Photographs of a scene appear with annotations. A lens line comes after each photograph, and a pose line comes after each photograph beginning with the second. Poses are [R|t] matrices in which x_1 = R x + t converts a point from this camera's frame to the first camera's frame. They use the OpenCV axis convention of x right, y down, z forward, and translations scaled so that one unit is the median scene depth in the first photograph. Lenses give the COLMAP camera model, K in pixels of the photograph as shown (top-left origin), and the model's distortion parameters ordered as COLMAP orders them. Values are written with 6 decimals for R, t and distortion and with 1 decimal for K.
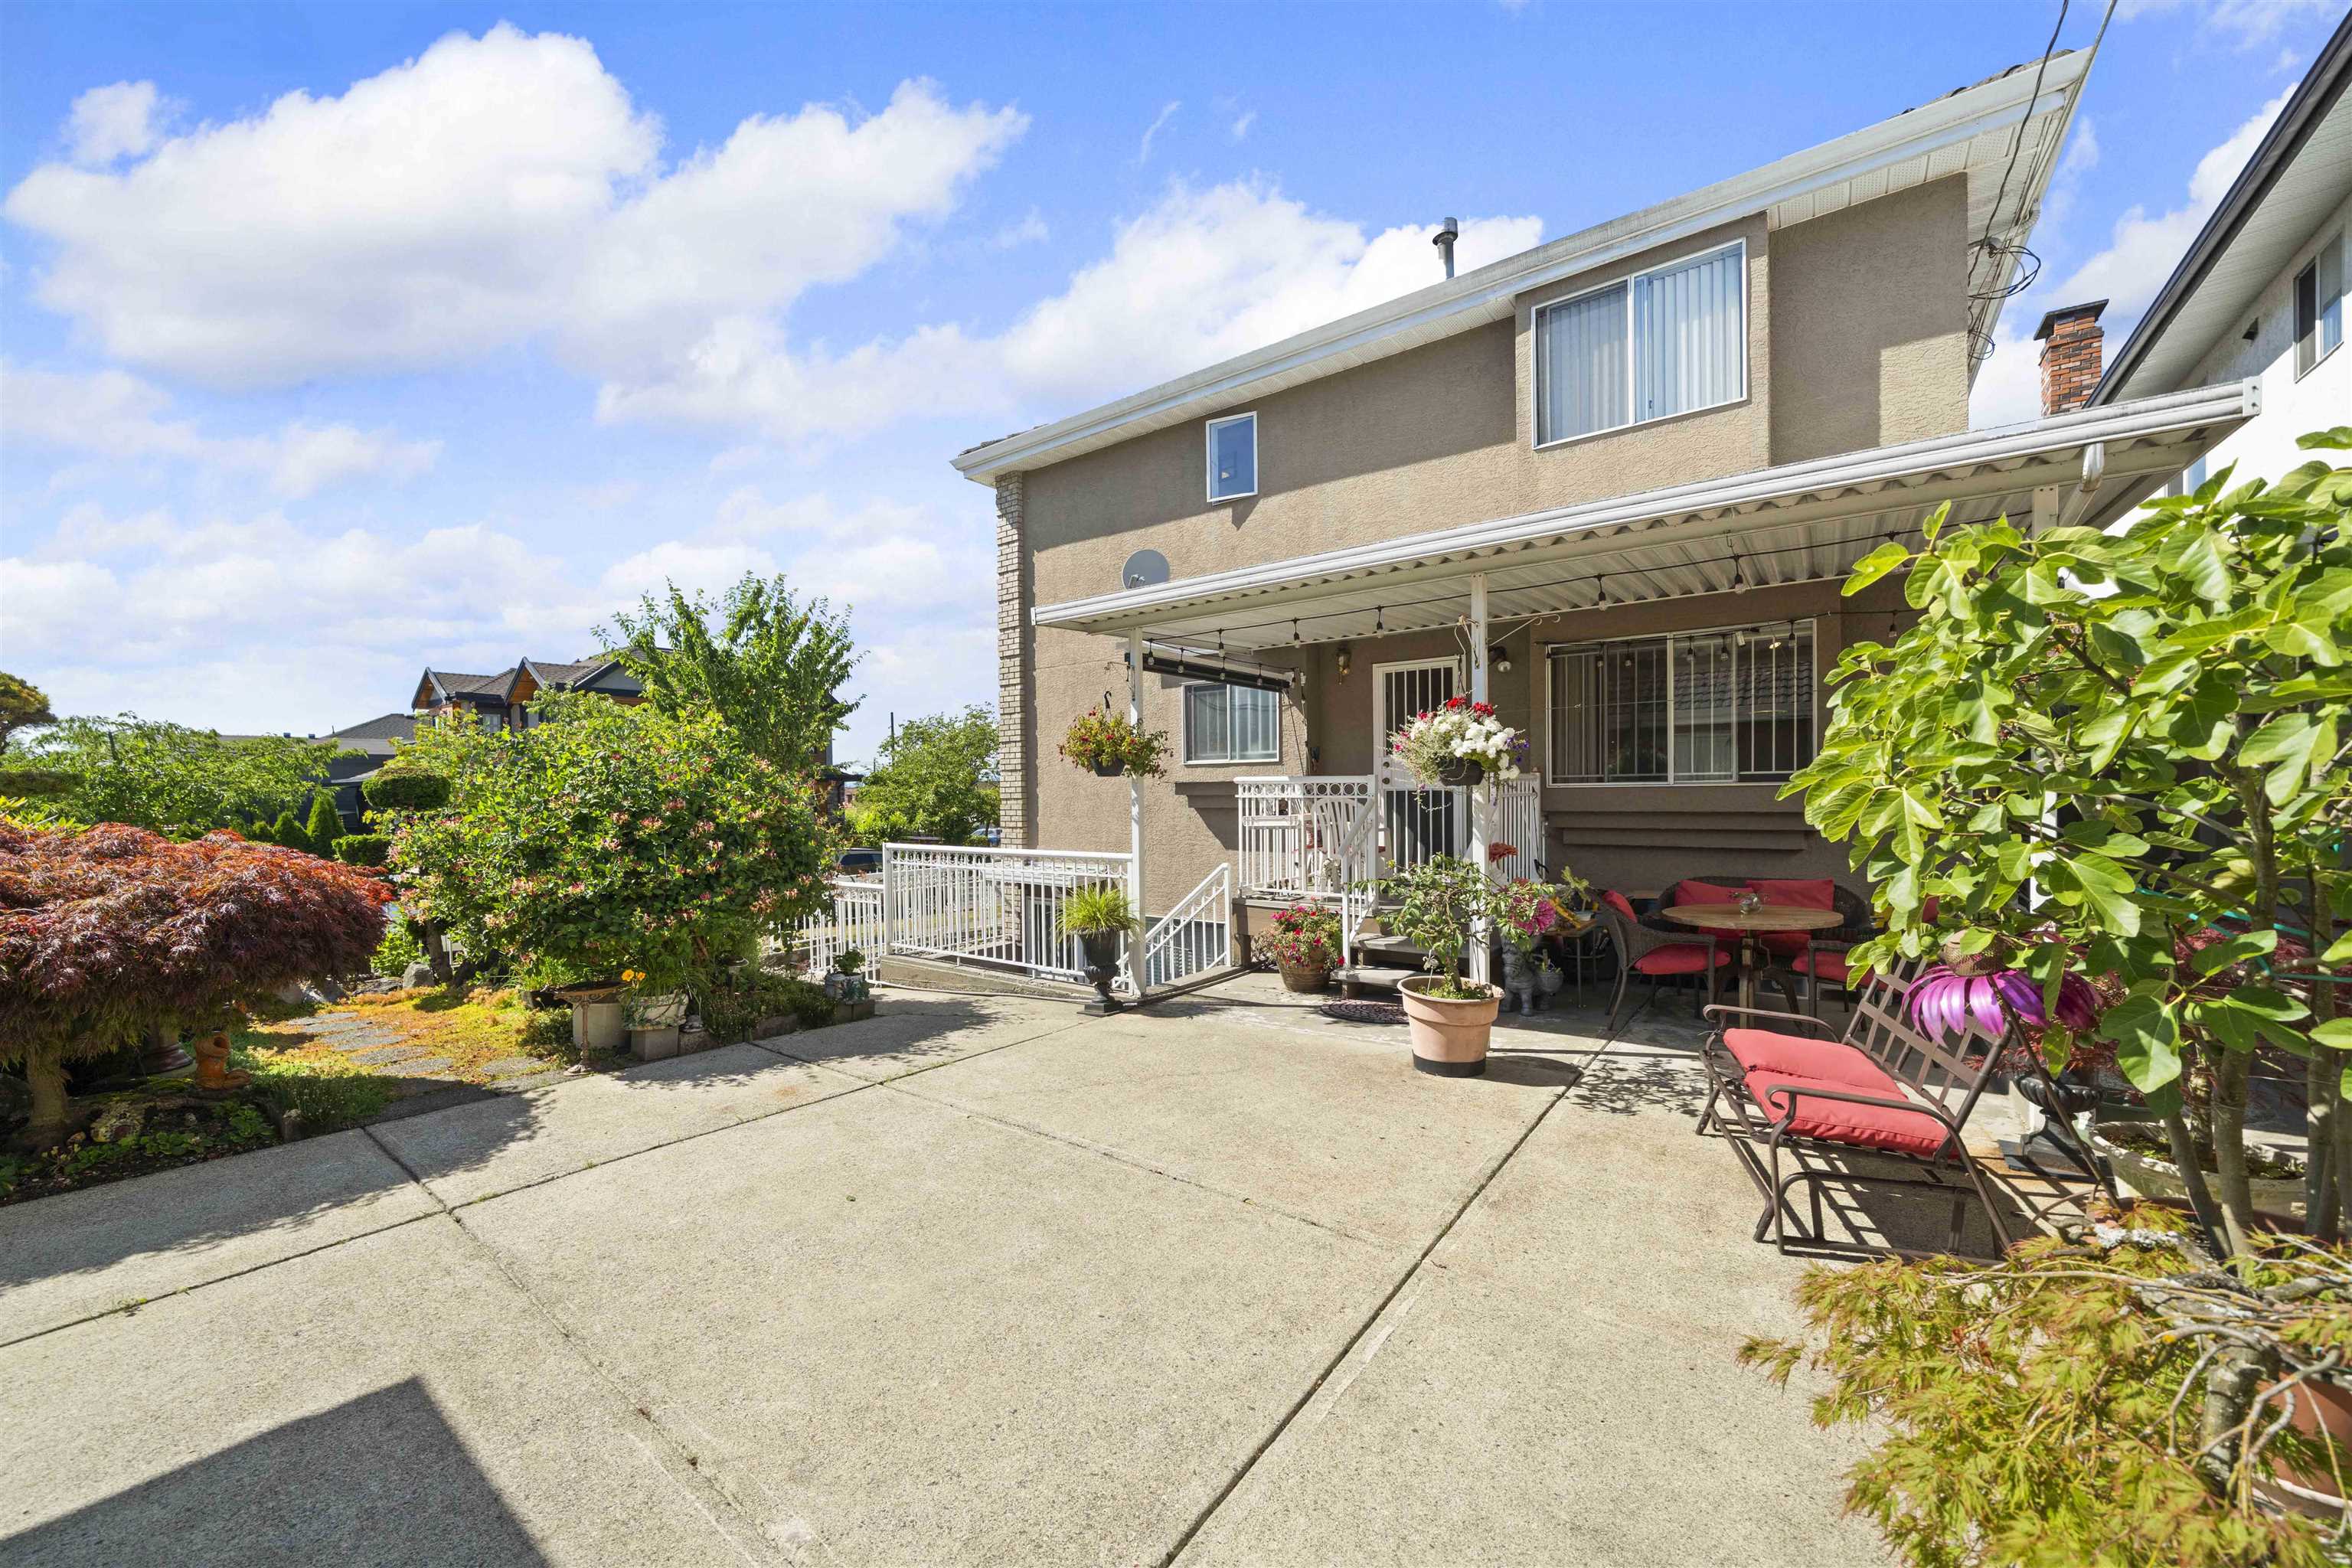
lens RADIAL K [[884.0, 0, 1162.8], [0, 884.0, 795.0], [0, 0, 1]] dist [-0.002041, -0.000250]
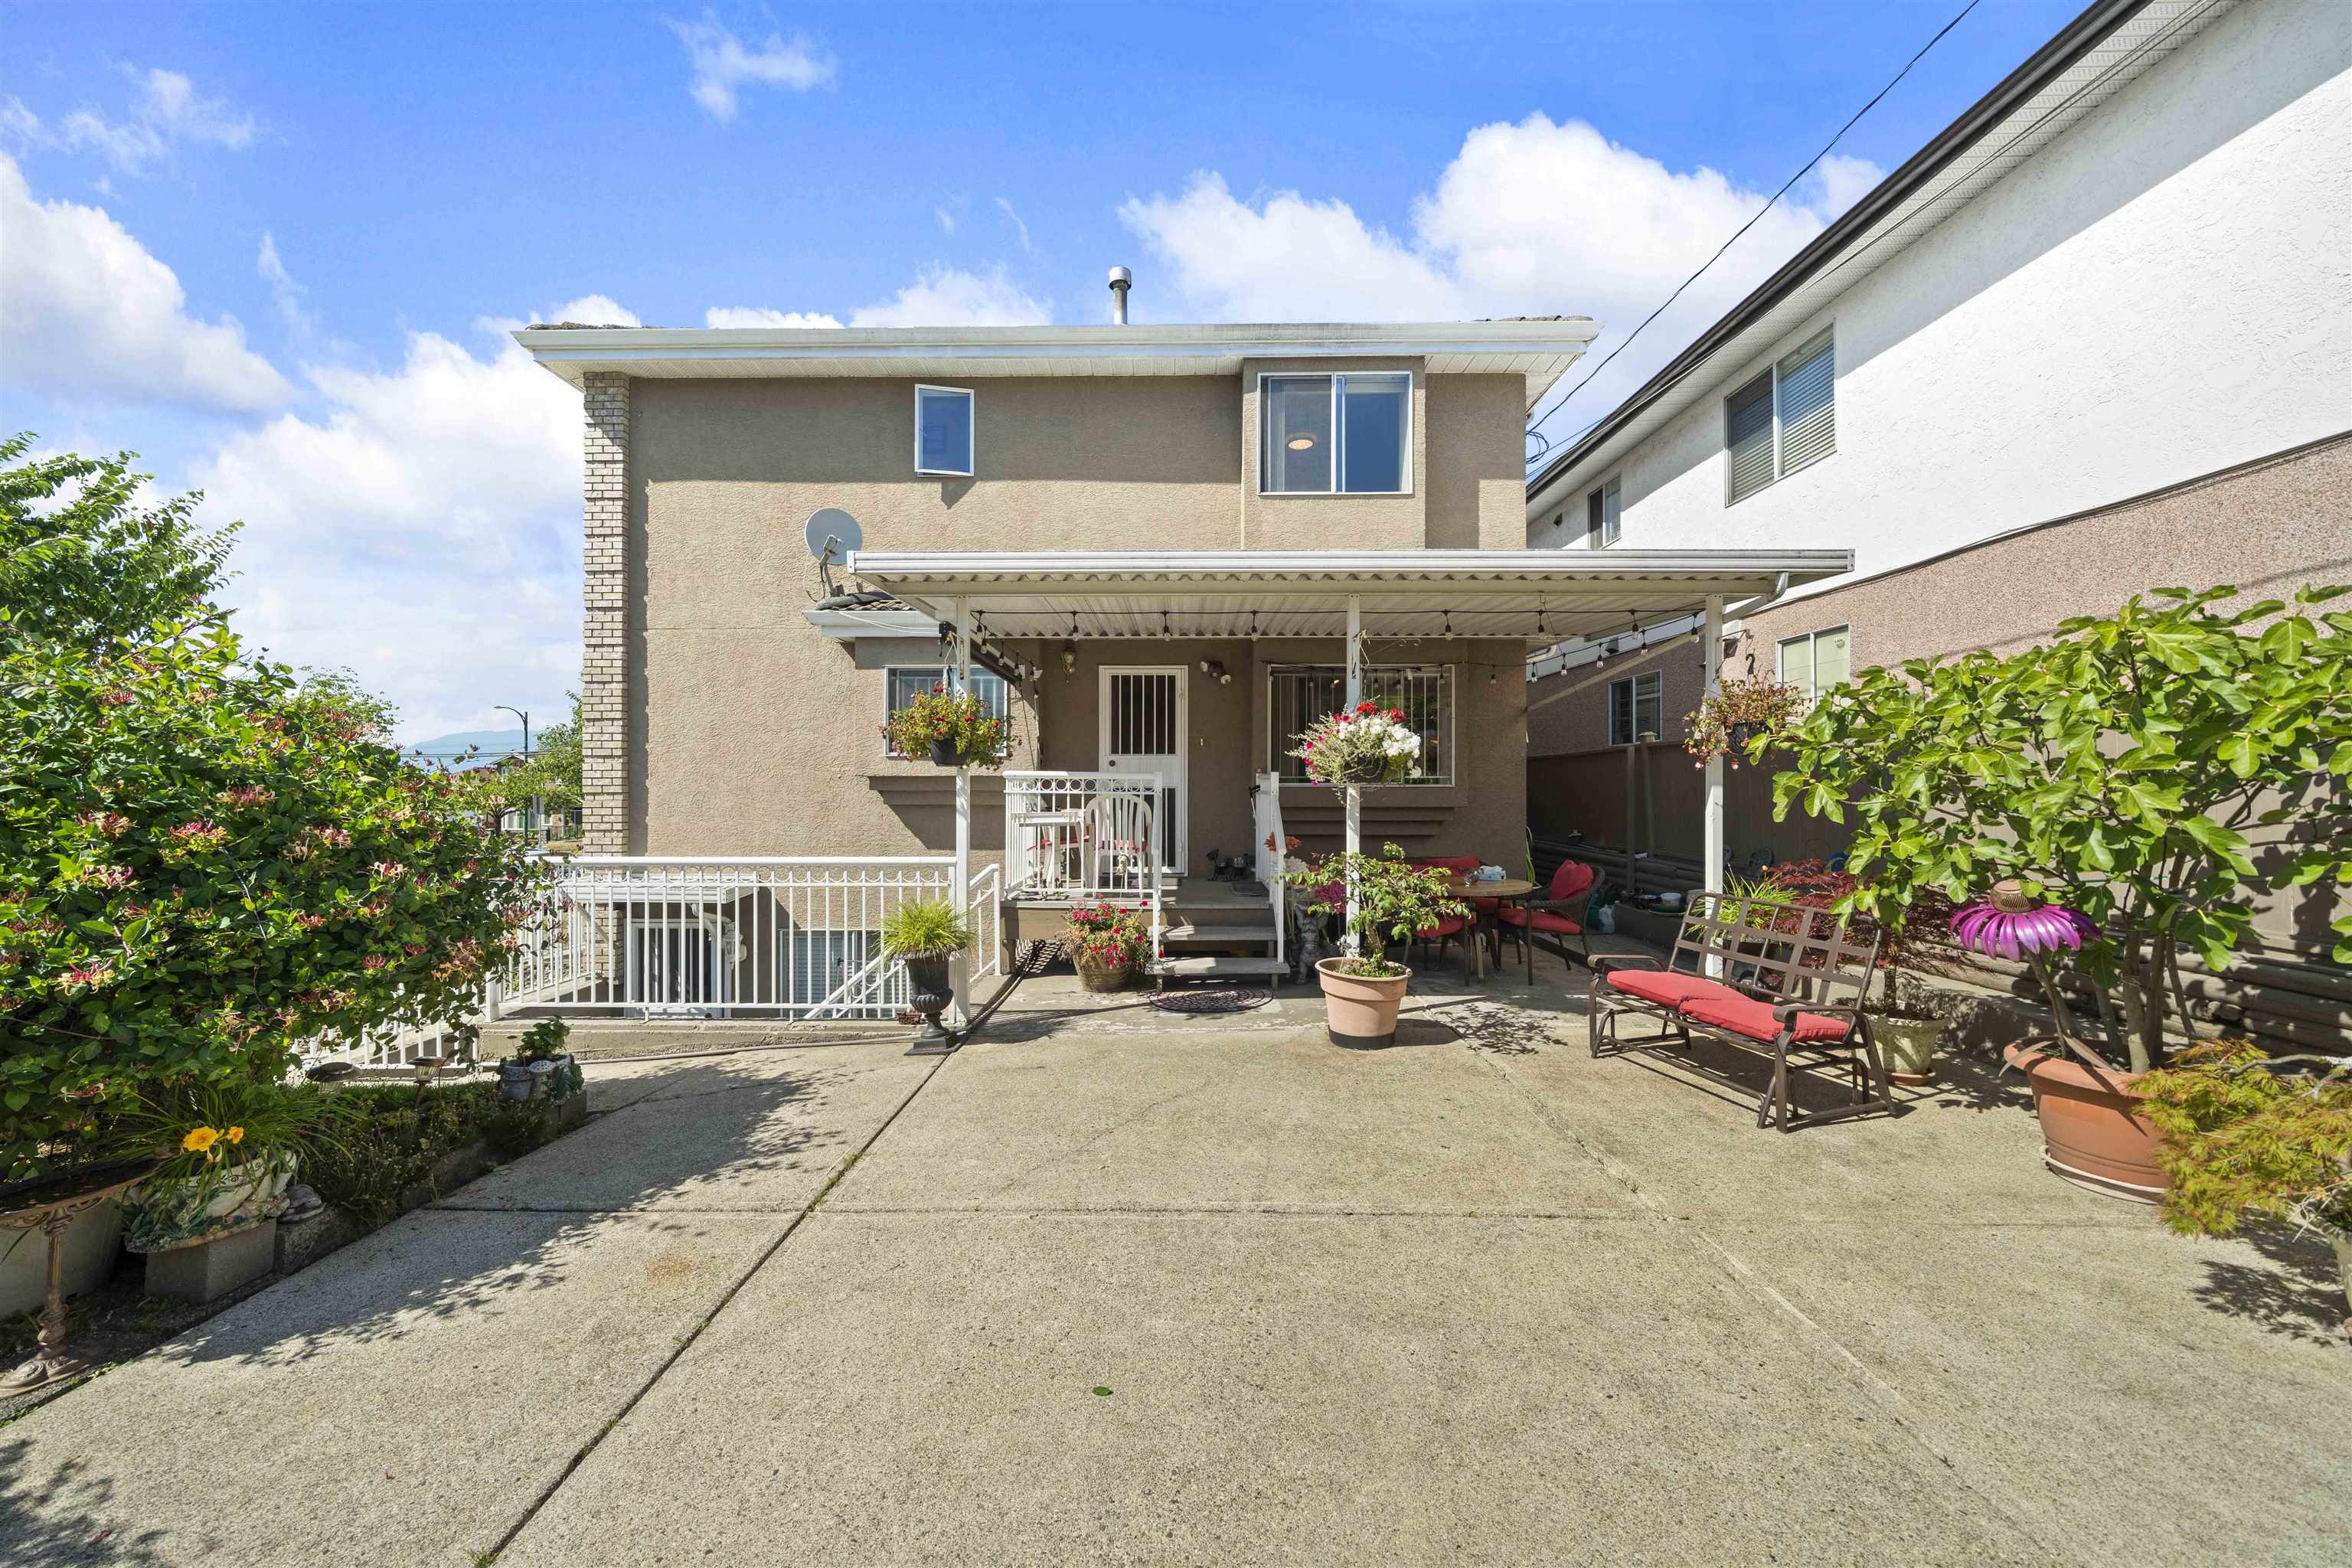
lens RADIAL K [[817.7, 0, 1161.2], [0, 817.7, 780.4], [0, 0, 1]] dist [-0.004435, 0.001261]
pose [[0.804378, 0.016794, 0.593880, -0.351784], [-0.007087, 0.999801, -0.018673, 0.005338], [-0.594075, 0.010812, 0.804337, 0.243373]]
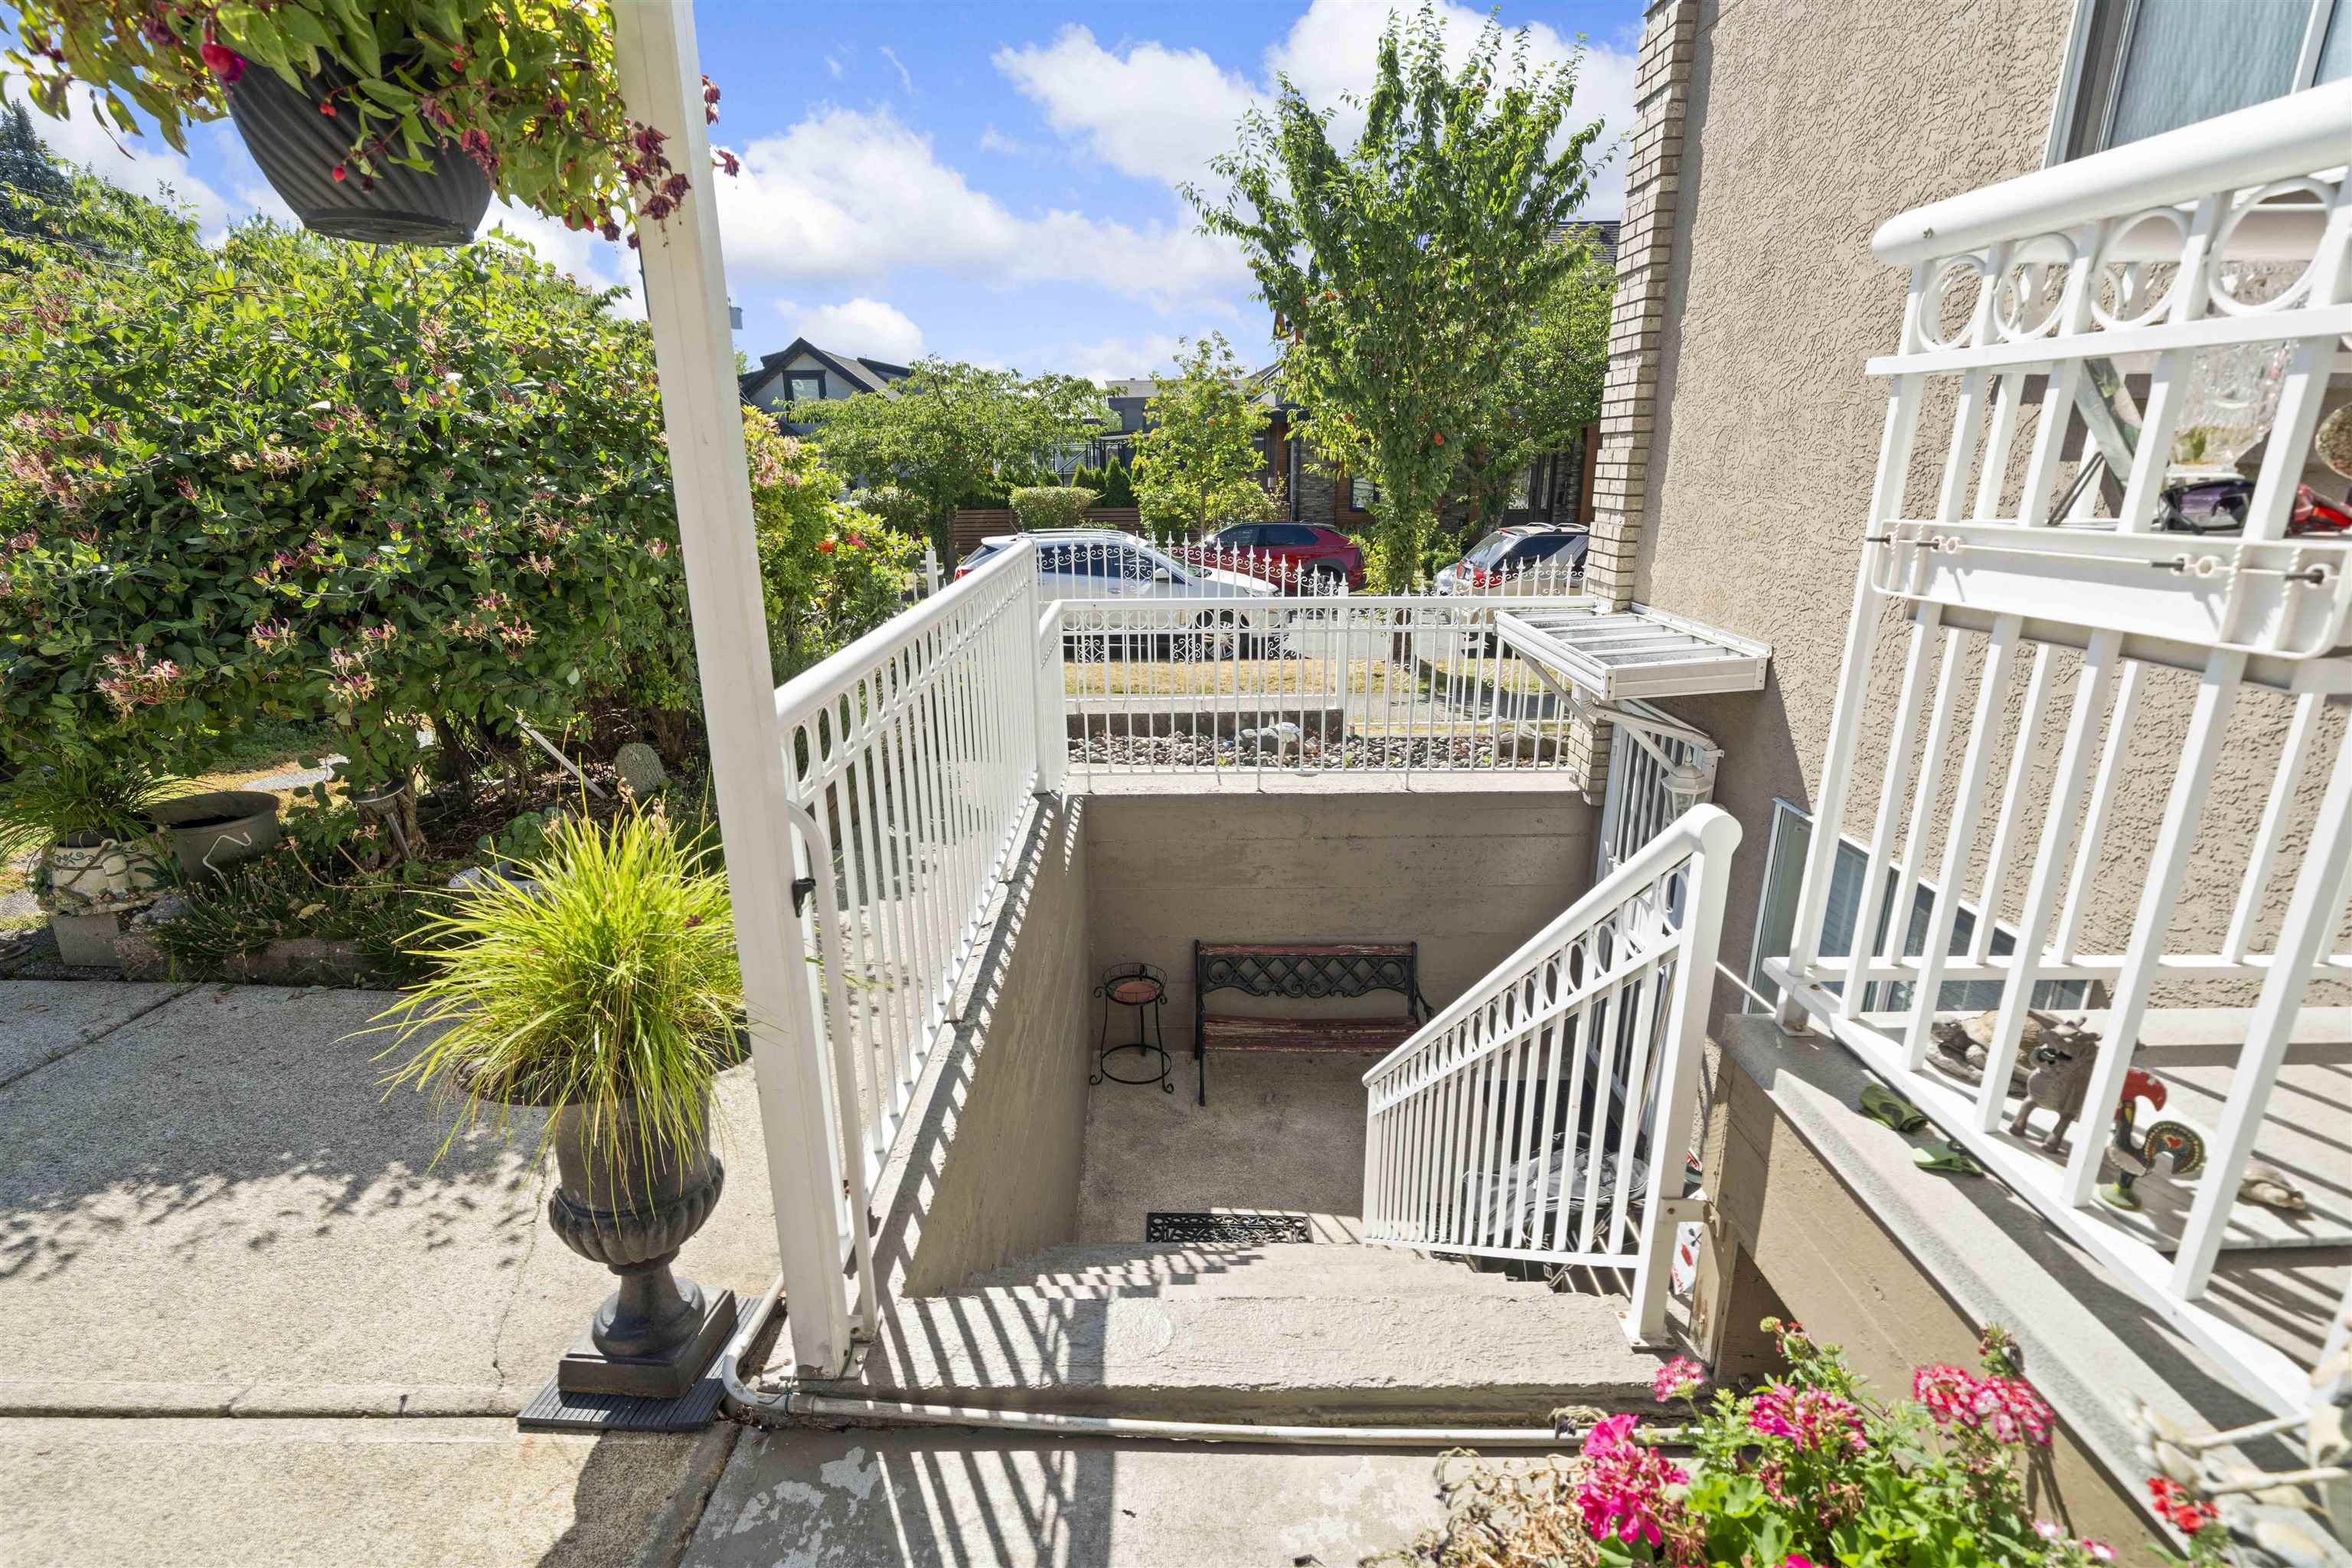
lens RADIAL K [[1055.7, 0, 1176.0], [0, 1055.7, 784.0], [0, 0, 1]] dist [-0.001106, -0.000215]
pose [[0.595847, 0.240237, -0.766324, 0.189221], [0.003216, 0.953489, 0.301412, 0.017931], [0.803092, -0.182060, 0.567361, 0.971009]]
